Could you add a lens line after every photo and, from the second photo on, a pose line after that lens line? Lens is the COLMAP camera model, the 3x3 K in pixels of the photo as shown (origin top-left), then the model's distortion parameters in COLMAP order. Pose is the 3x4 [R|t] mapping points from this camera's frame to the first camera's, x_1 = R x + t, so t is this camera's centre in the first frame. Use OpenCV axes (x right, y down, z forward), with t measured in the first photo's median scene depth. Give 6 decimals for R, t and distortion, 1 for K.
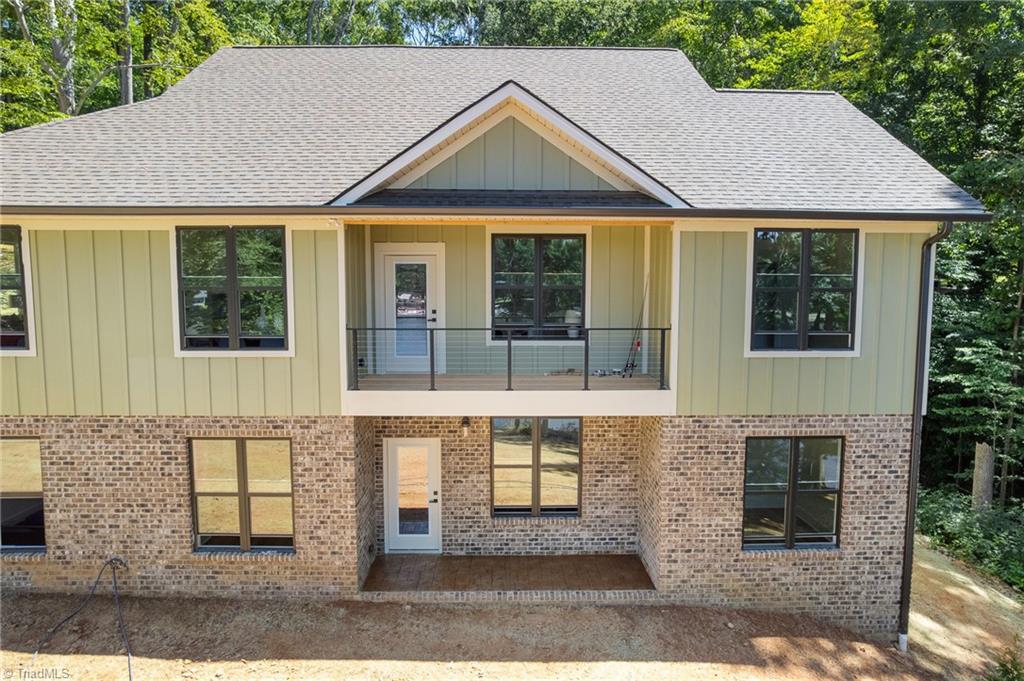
lens RADIAL K [[673.1, 0, 512.0], [0, 673.1, 340.5], [0, 0, 1]] dist [-0.038600, 0.003523]
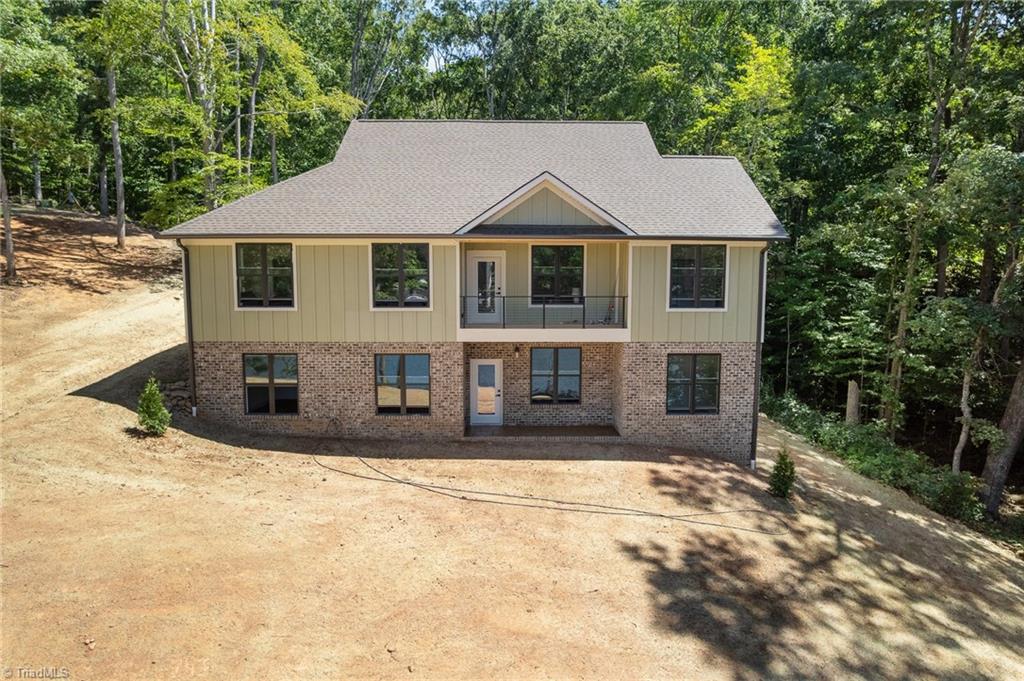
lens RADIAL K [[673.1, 0, 512.0], [0, 673.1, 340.5], [0, 0, 1]] dist [-0.038600, 0.003523]
pose [[0.999994, 0.000074, 0.003431, -0.099803], [-0.000135, 0.999842, 0.017766, 0.072440], [-0.003430, -0.017766, 0.999836, -0.906275]]
